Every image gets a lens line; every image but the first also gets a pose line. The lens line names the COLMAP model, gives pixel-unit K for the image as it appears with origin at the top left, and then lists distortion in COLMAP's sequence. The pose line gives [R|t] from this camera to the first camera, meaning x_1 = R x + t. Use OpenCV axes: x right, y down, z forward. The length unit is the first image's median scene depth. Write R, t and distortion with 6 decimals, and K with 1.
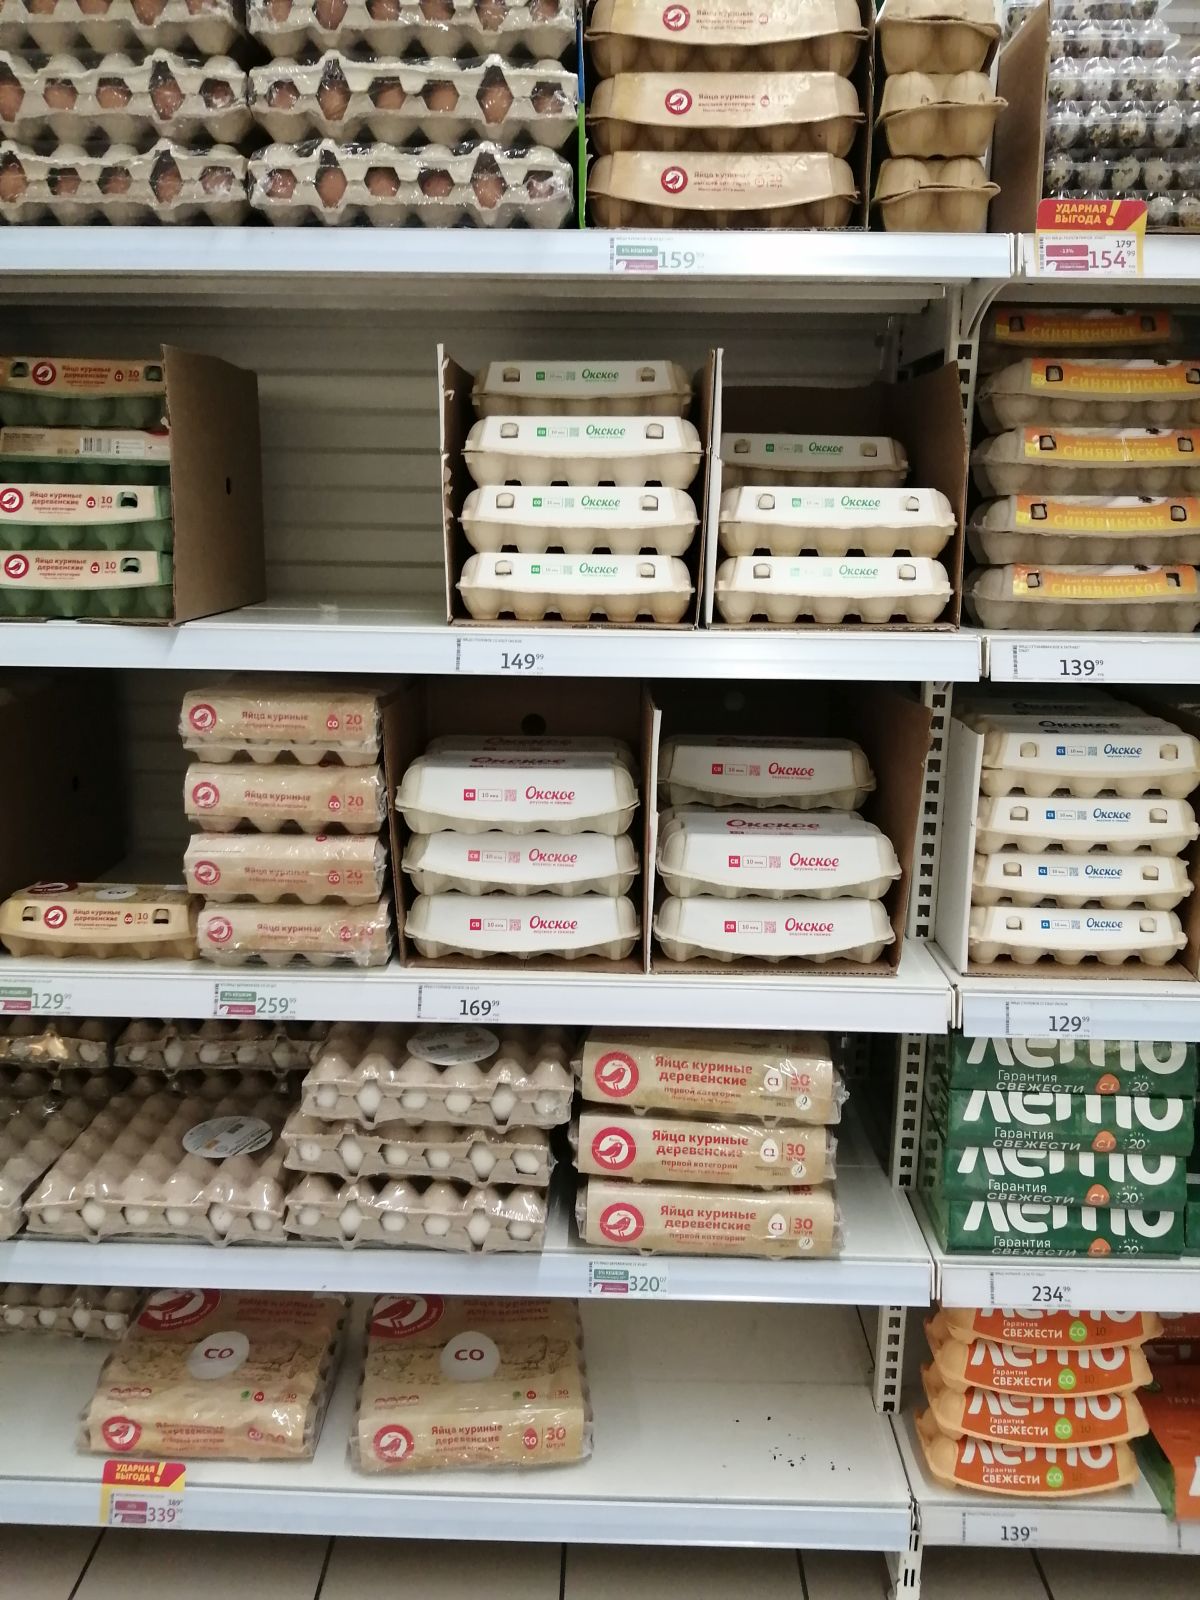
lens RADIAL K [[1213.8, 0, 590.3], [0, 1213.8, 797.0], [0, 0, 1]] dist [0.024171, -0.055610]
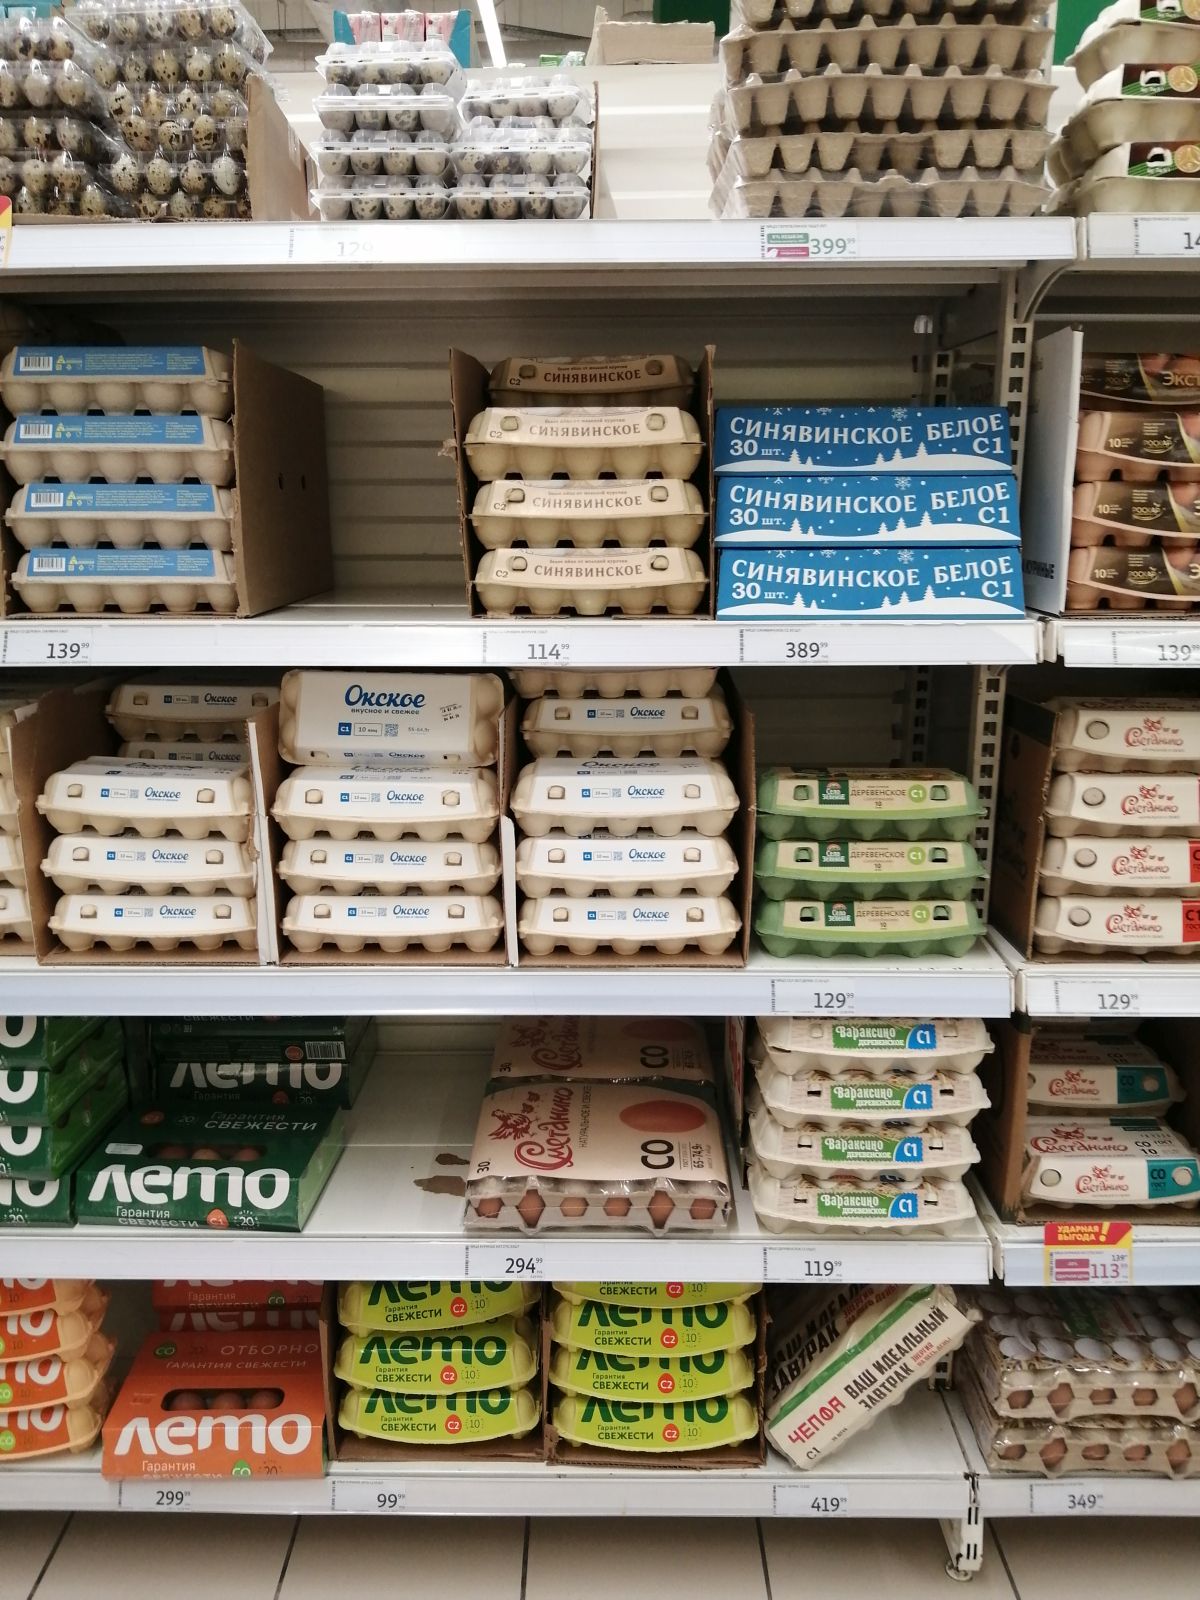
lens RADIAL K [[1213.8, 0, 607.4], [0, 1213.8, 805.4], [0, 0, 1]] dist [0.024171, -0.055610]
pose [[0.999685, -0.019920, 0.015266, 0.949666], [0.019737, 0.999733, 0.012031, 0.021025], [-0.015501, -0.011726, 0.999811, -0.031480]]
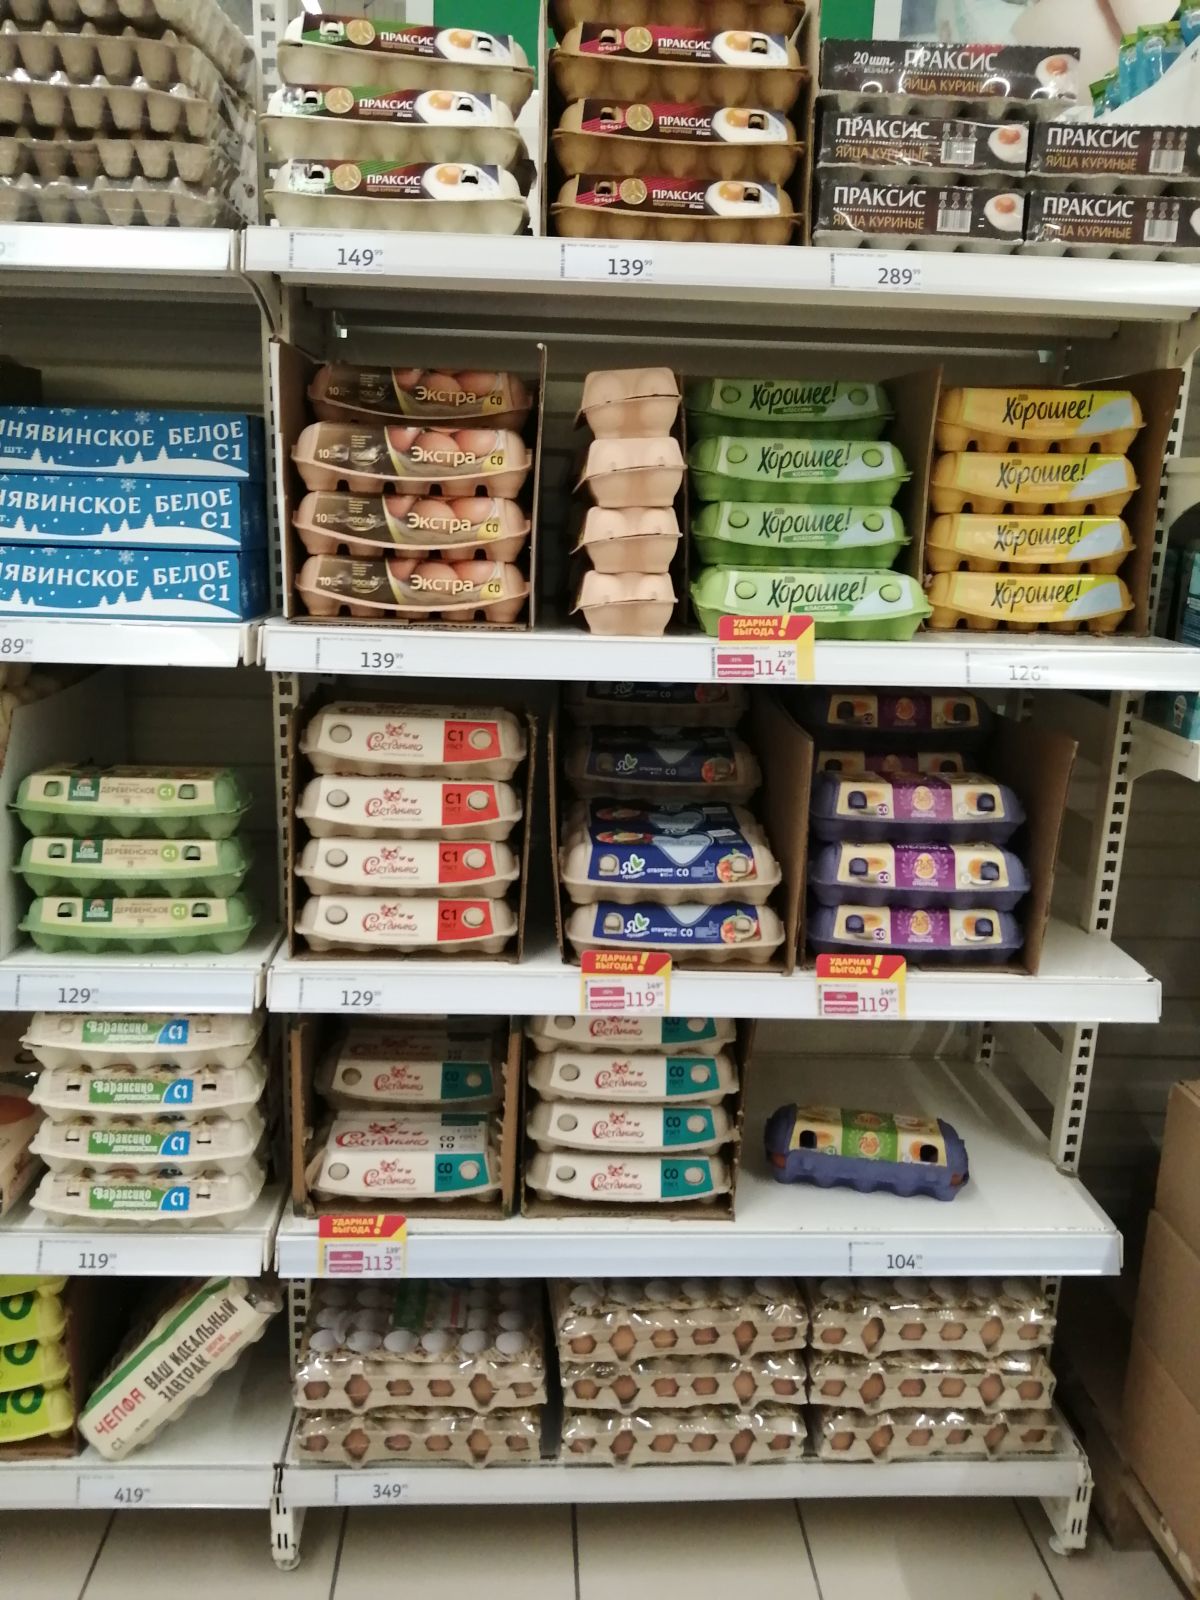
lens RADIAL K [[1213.8, 0, 593.4], [0, 1213.8, 808.1], [0, 0, 1]] dist [0.024171, -0.055610]
pose [[0.996863, -0.000620, 0.079144, 1.477432], [-0.000182, 0.999949, 0.010127, 0.031235], [-0.079146, -0.010110, 0.996812, -0.074316]]
